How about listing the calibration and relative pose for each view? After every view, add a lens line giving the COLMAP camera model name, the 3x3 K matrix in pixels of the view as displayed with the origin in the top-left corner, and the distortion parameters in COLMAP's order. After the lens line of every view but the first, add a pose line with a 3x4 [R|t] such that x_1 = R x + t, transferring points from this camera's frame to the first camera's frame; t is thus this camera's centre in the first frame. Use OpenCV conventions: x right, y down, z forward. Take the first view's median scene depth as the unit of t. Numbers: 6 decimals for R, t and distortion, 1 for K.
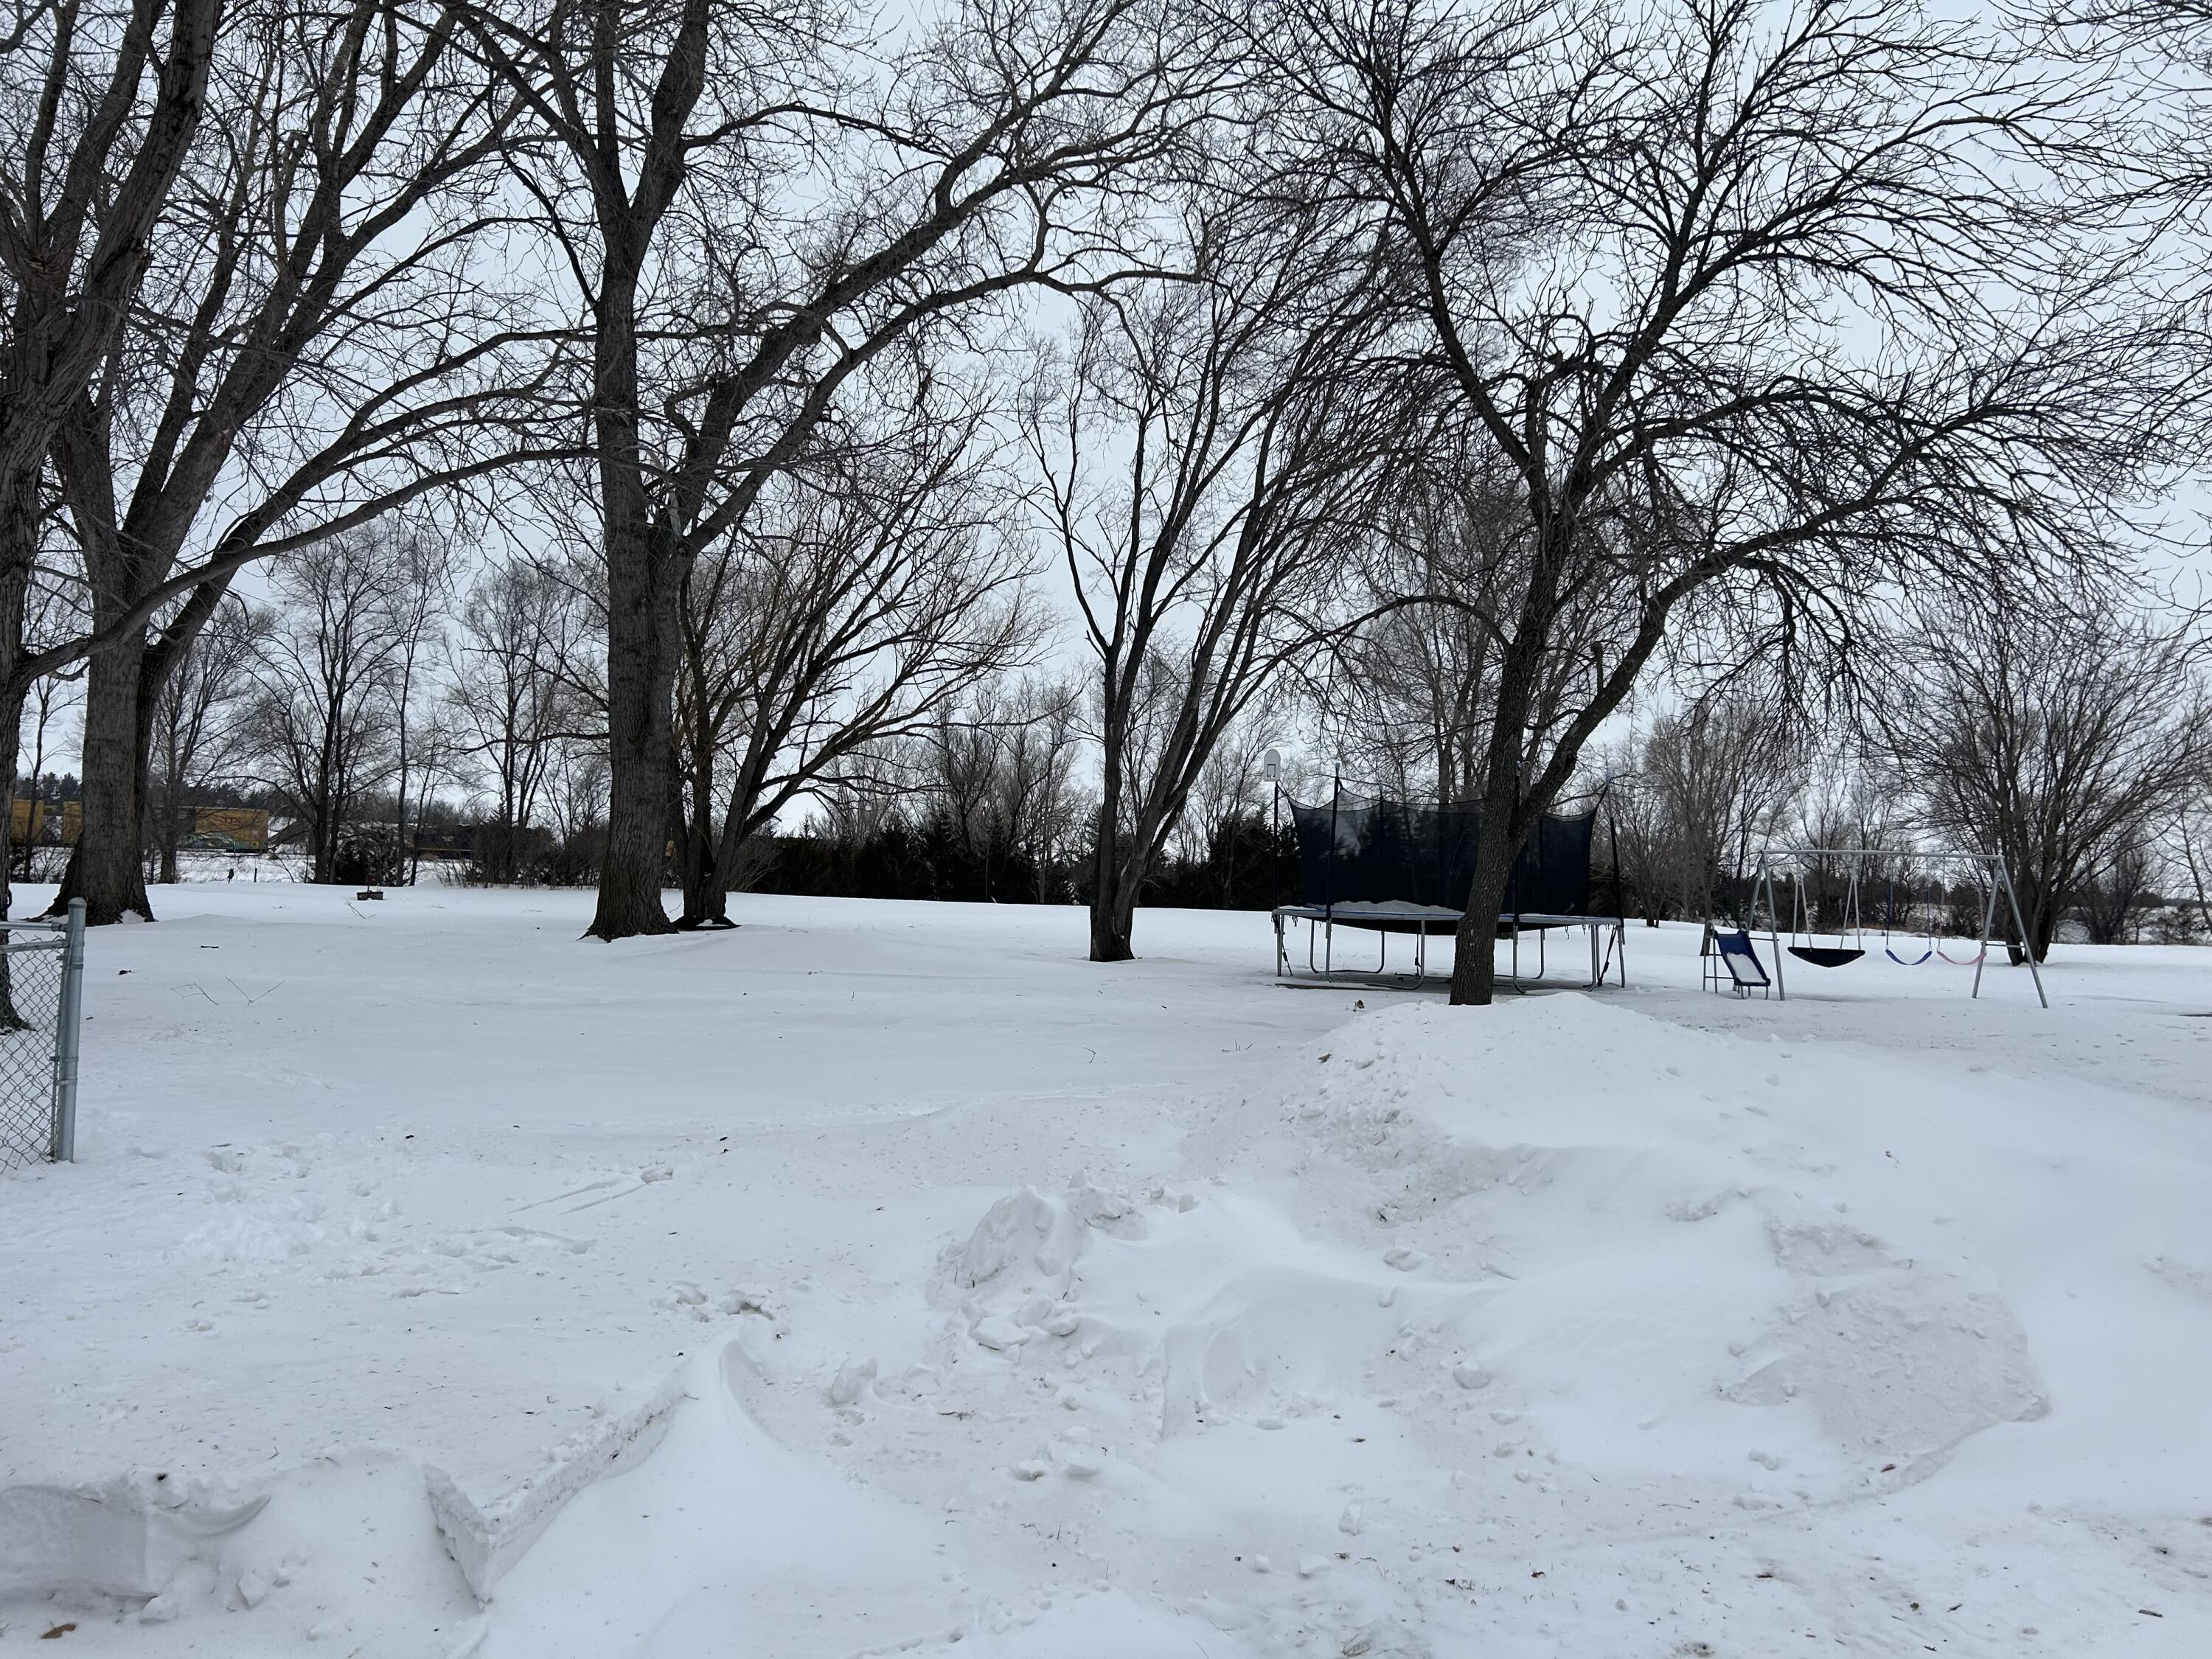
lens RADIAL K [[1644.5, 0, 1128.0], [0, 1644.5, 841.5], [0, 0, 1]] dist [0.051684, -0.054912]
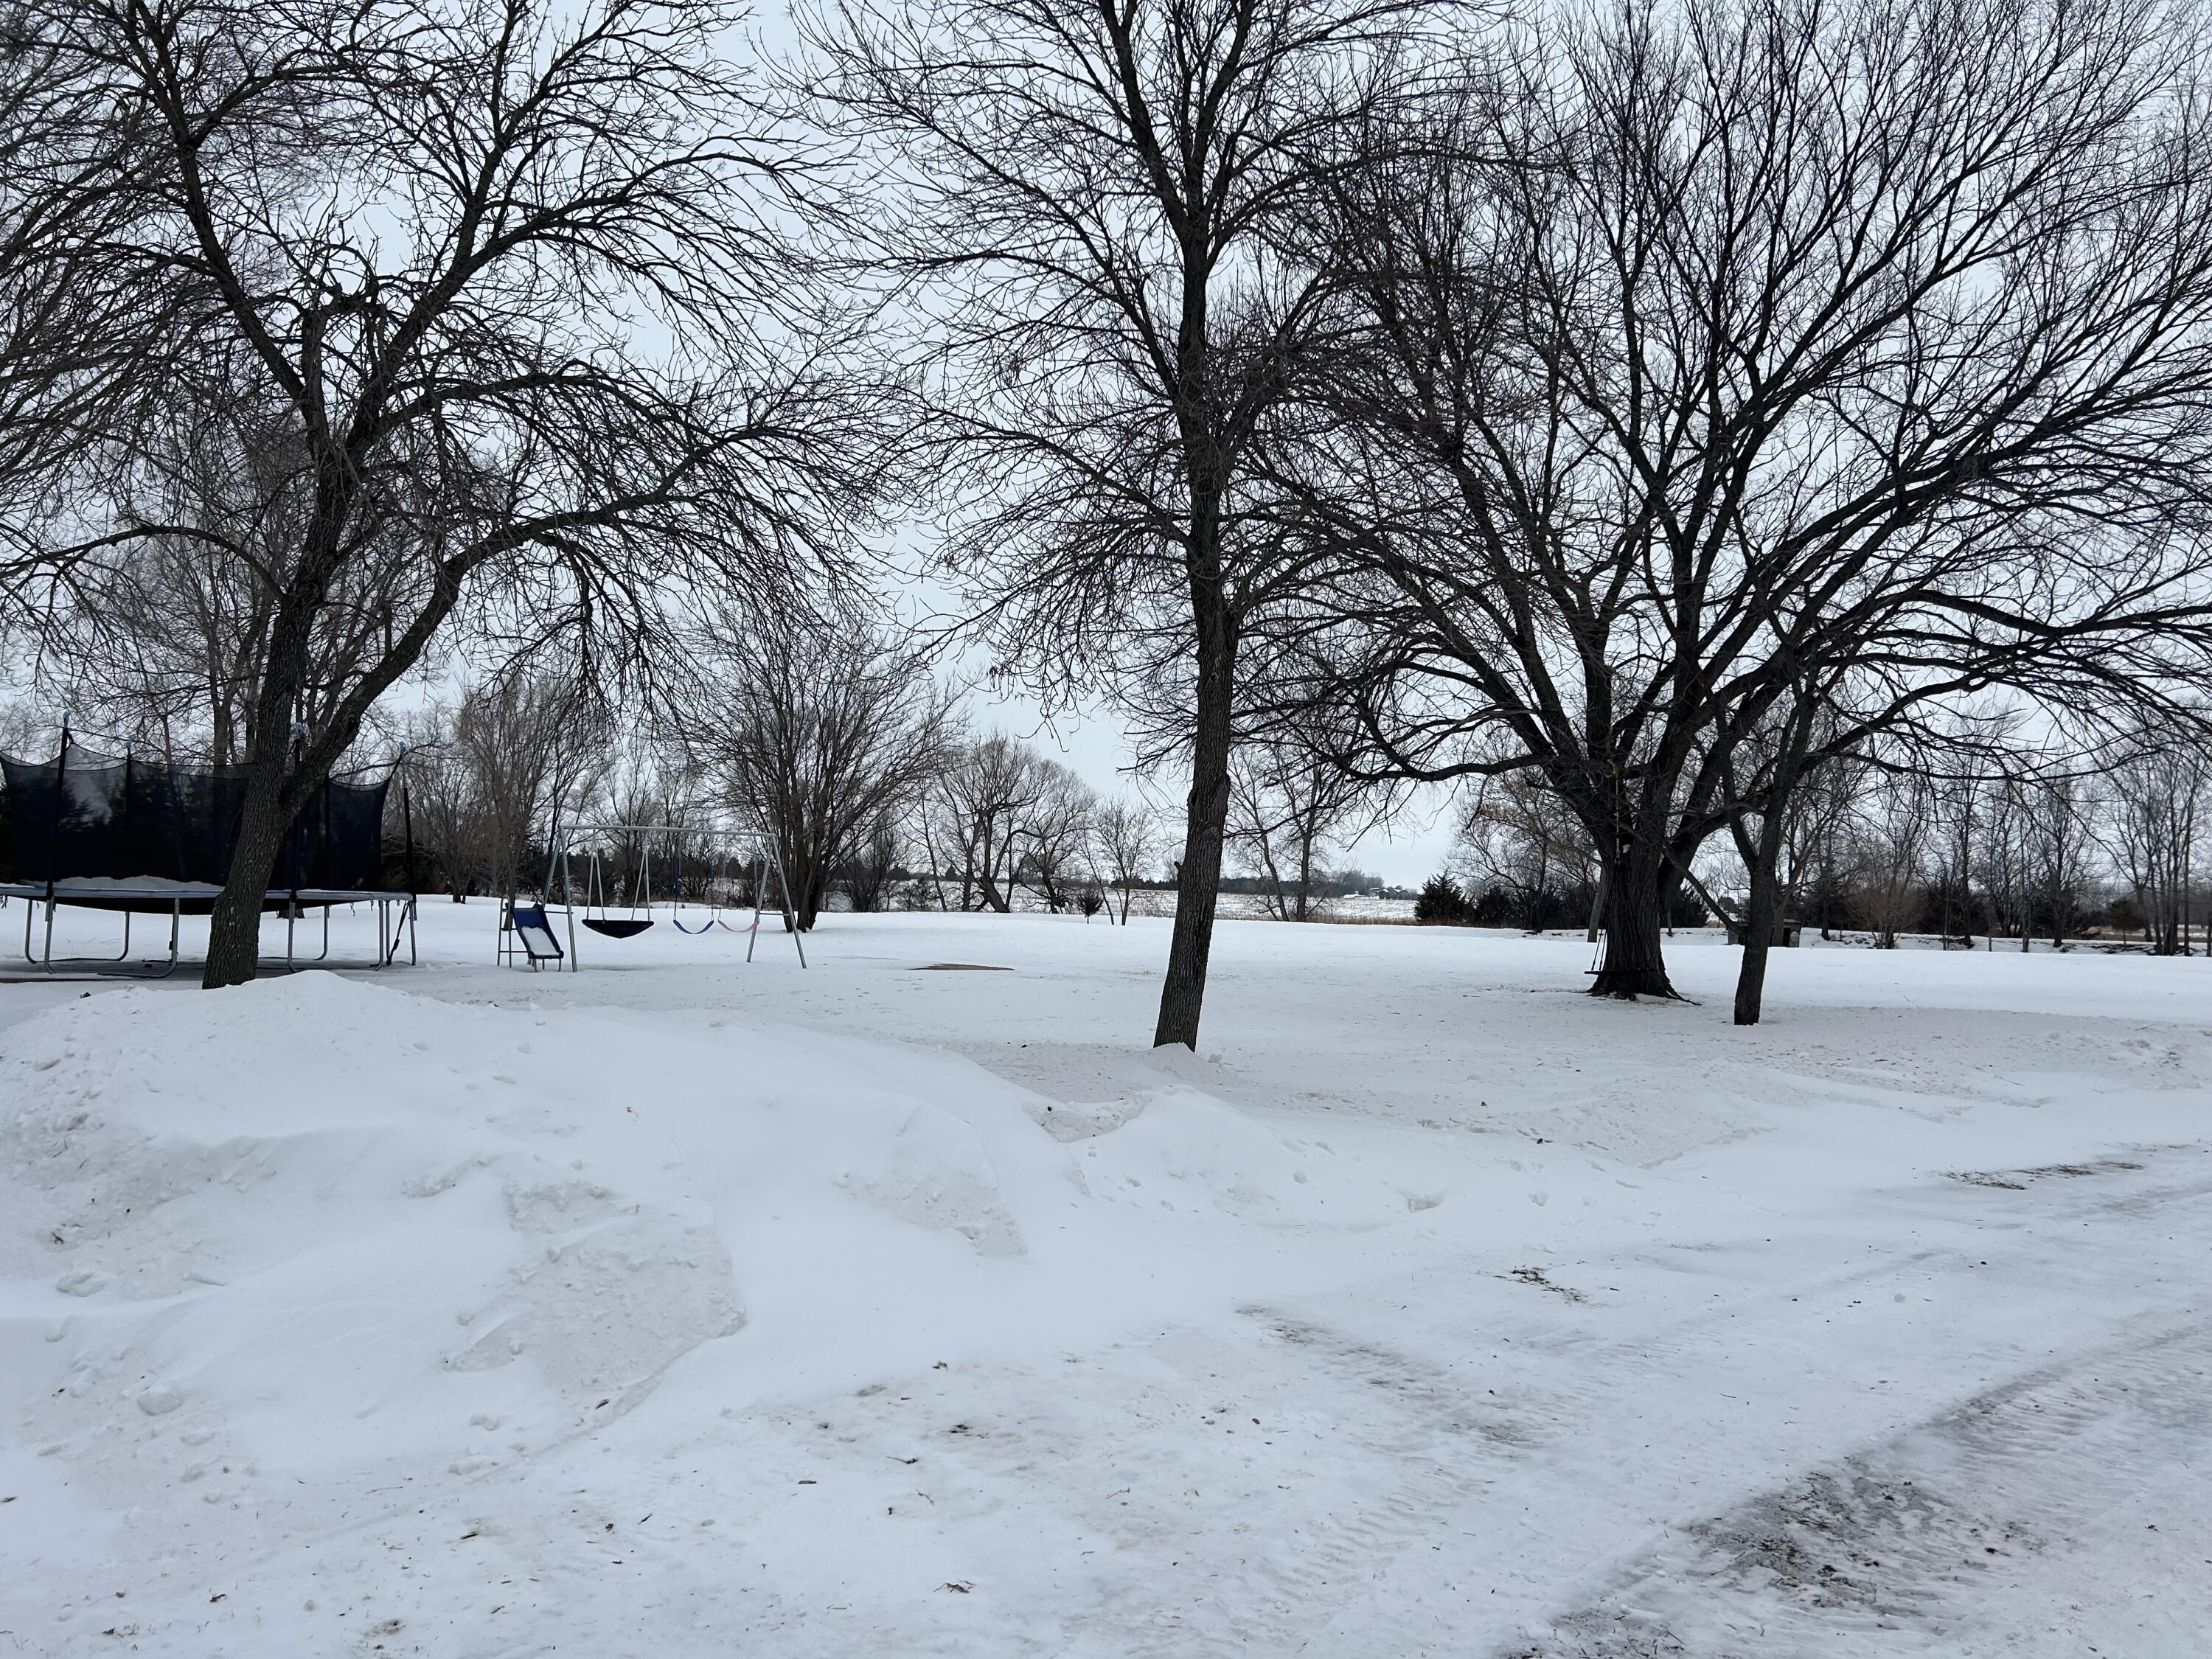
lens RADIAL K [[1644.5, 0, 1128.0], [0, 1644.5, 841.5], [0, 0, 1]] dist [0.051684, -0.054912]
pose [[0.775268, 0.011492, 0.631528, 0.016495], [-0.020725, 0.999759, 0.007249, 0.000993], [-0.631293, -0.018708, 0.775319, -0.010411]]
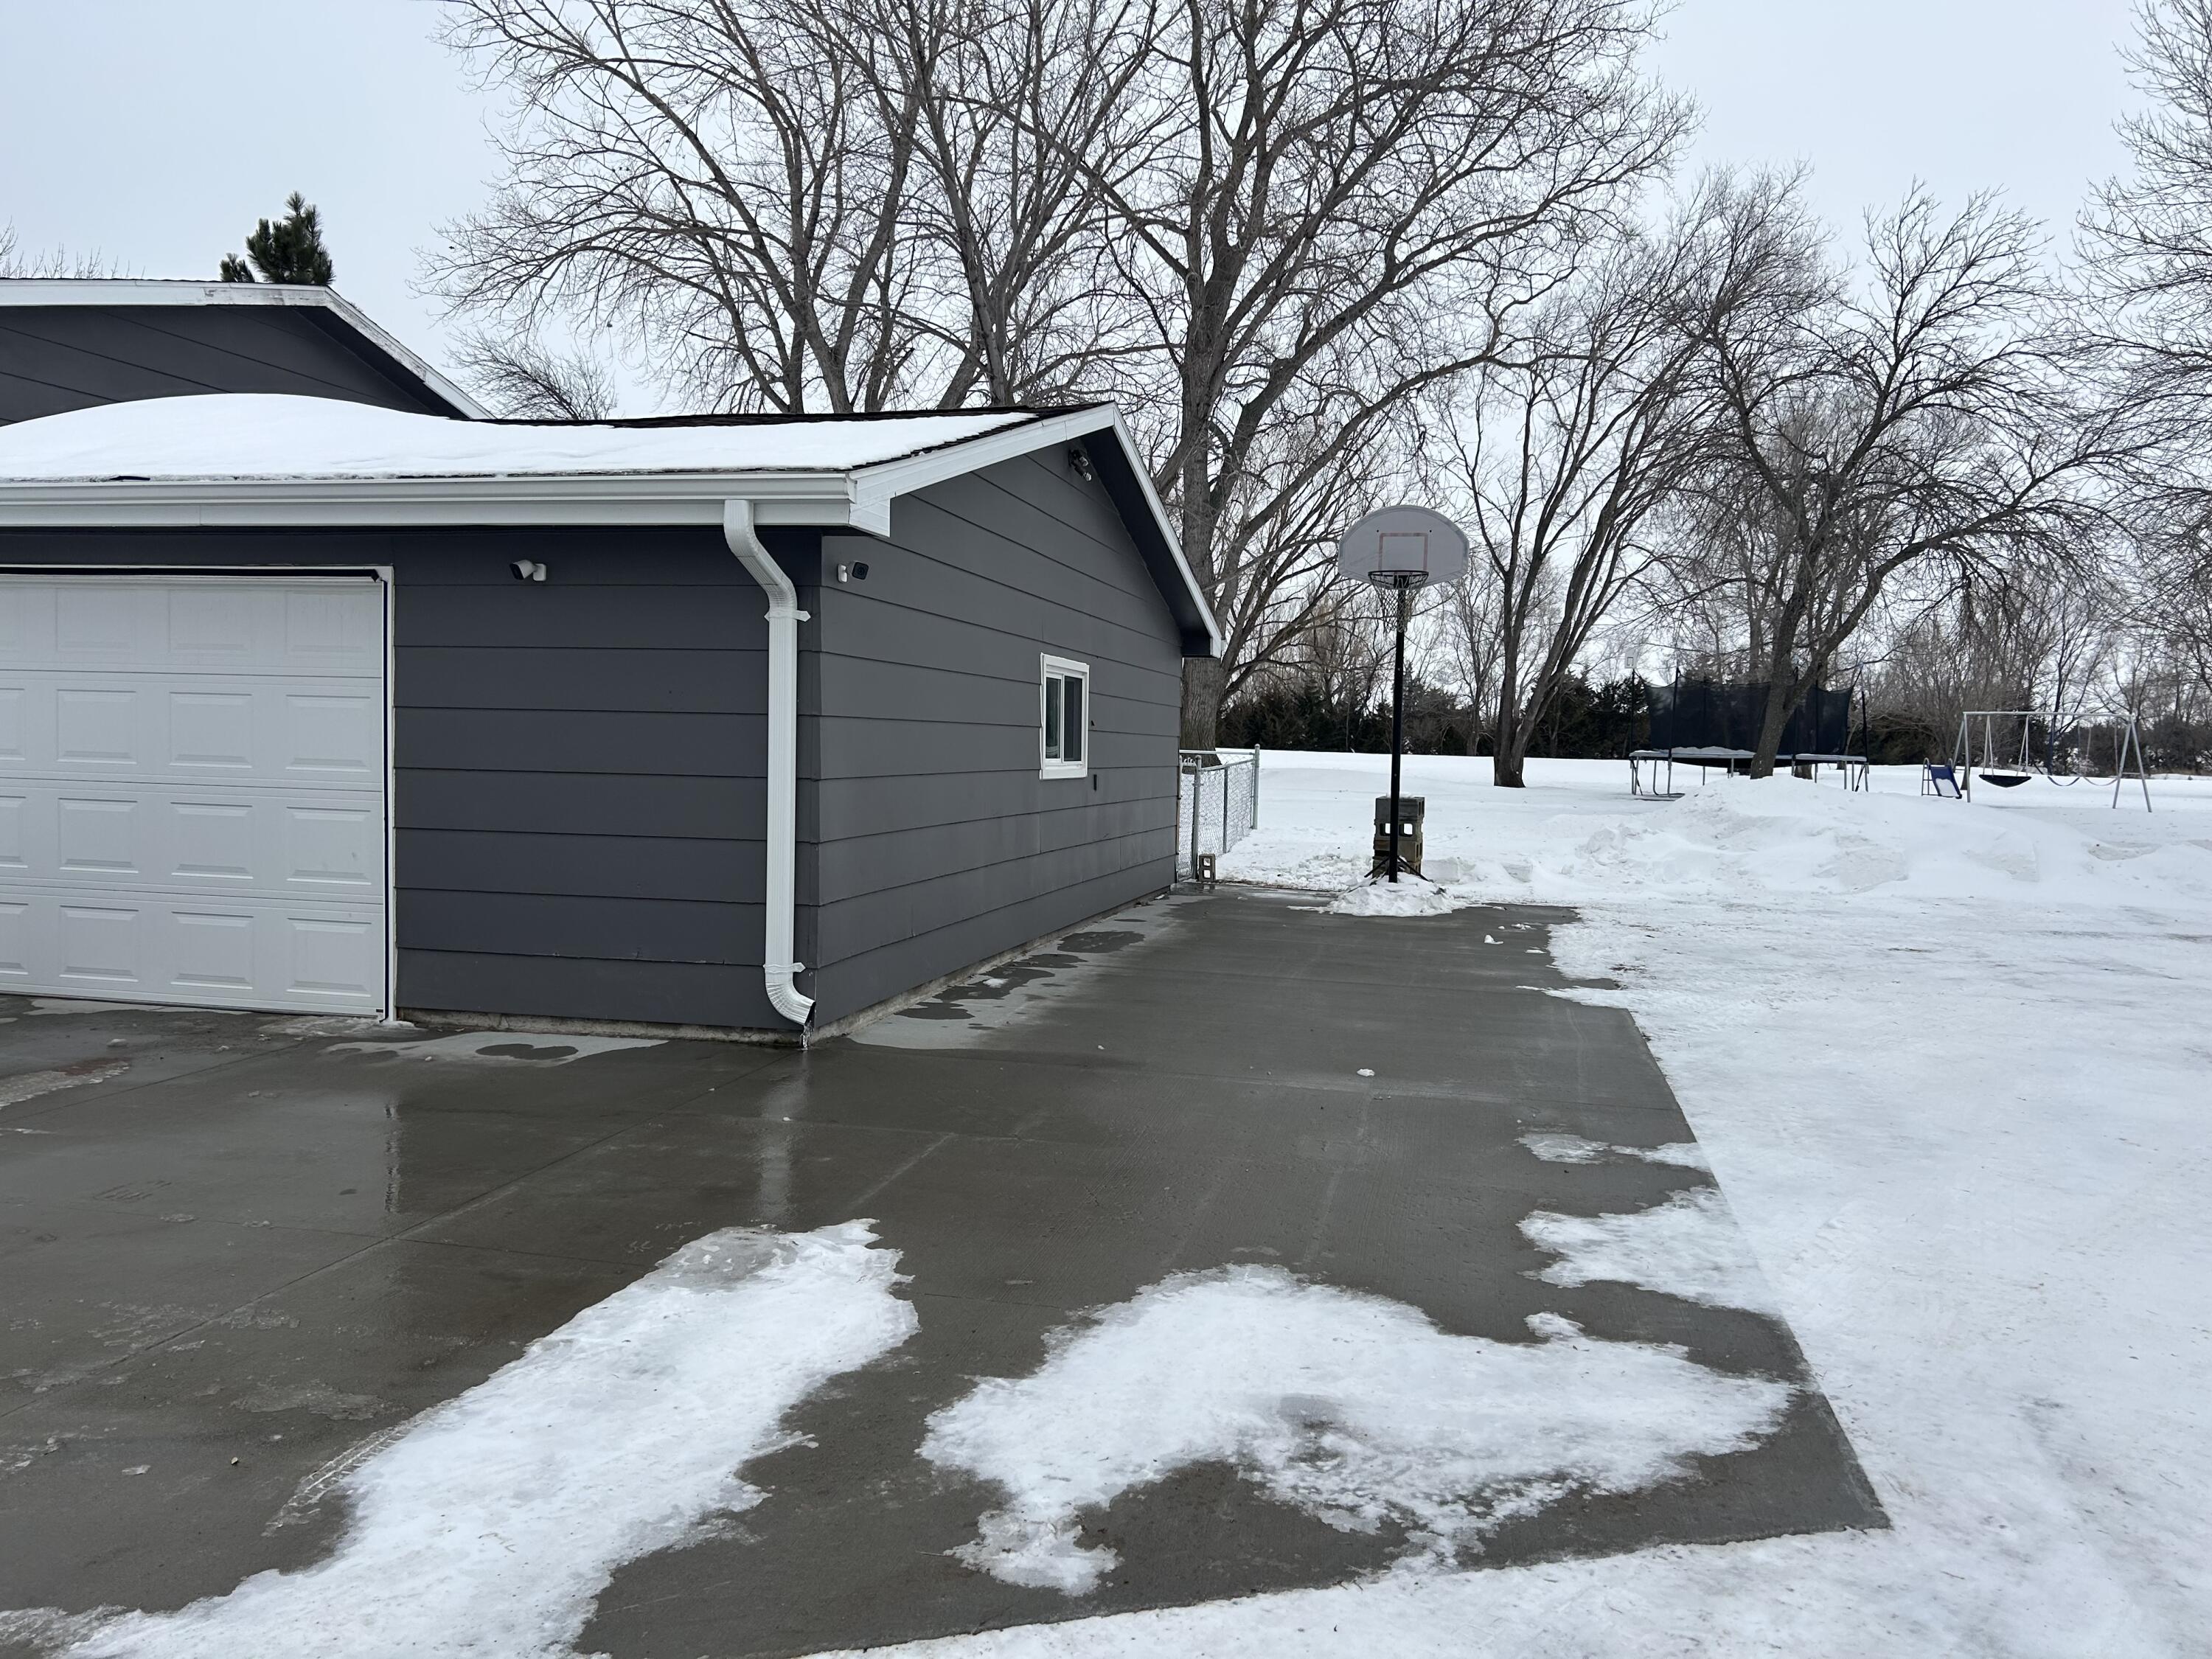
lens RADIAL K [[1644.5, 0, 1128.0], [0, 1644.5, 841.5], [0, 0, 1]] dist [0.051684, -0.054912]
pose [[0.984594, 0.002752, -0.174835, -0.195109], [0.012315, 0.996302, 0.085031, -0.026939], [0.174423, -0.085874, 0.980919, -1.120929]]
